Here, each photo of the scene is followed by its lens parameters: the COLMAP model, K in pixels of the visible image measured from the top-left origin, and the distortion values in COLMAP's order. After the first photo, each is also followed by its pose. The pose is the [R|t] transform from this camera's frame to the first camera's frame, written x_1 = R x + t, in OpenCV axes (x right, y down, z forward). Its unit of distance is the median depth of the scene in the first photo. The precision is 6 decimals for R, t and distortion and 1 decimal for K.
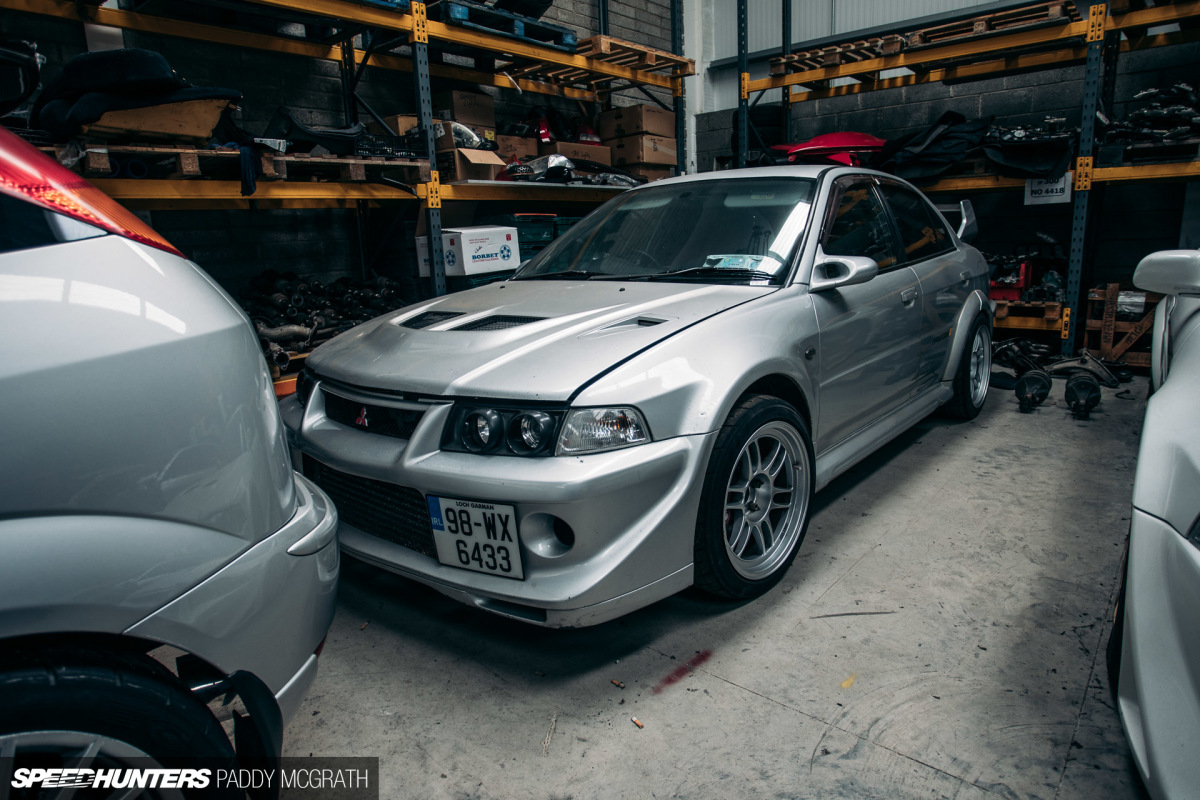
lens RADIAL K [[695.1, 0, 600.0], [0, 695.1, 400.0], [0, 0, 1]] dist [-0.037241, 0.002363]
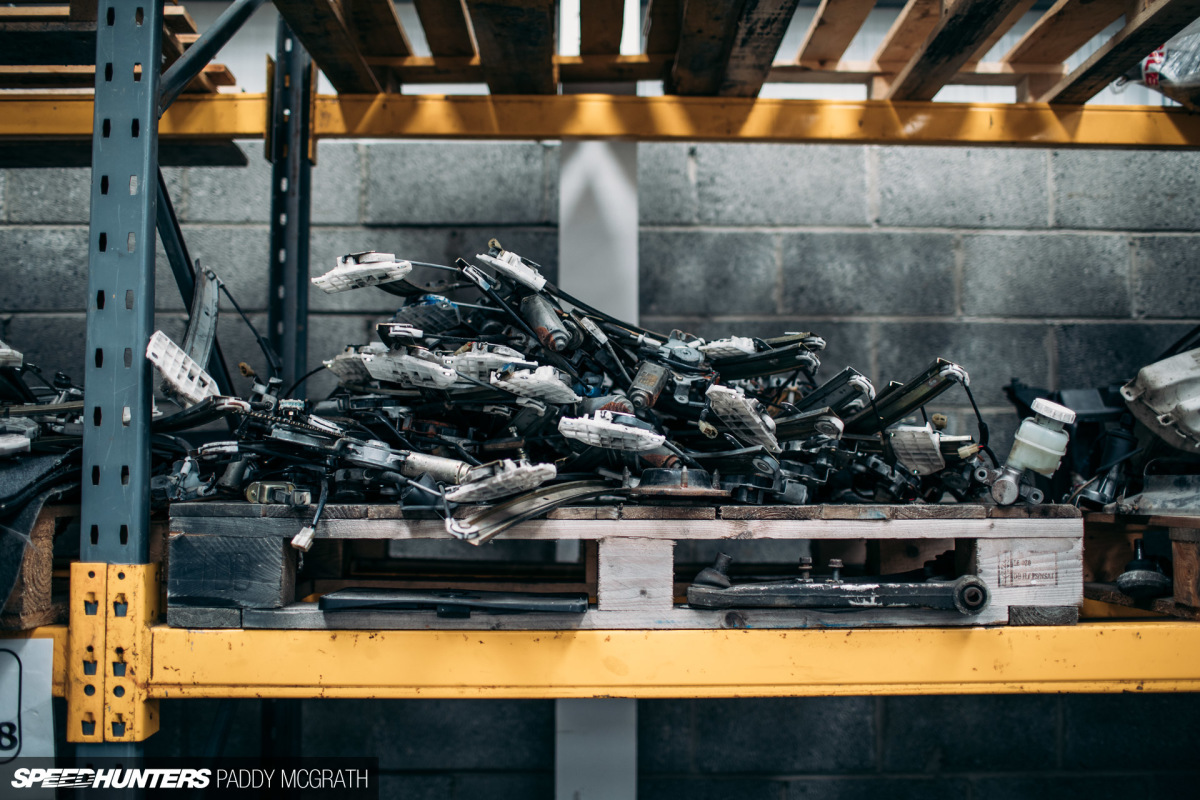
lens RADIAL K [[1142.7, 0, 600.0], [0, 1142.7, 400.0], [0, 0, 1]] dist [0.002208, -0.000533]
pose [[0.731852, 0.083900, 0.676279, 0.596172], [0.124411, 0.959264, -0.253642, -0.304191], [-0.670011, 0.269765, 0.691602, 0.682789]]
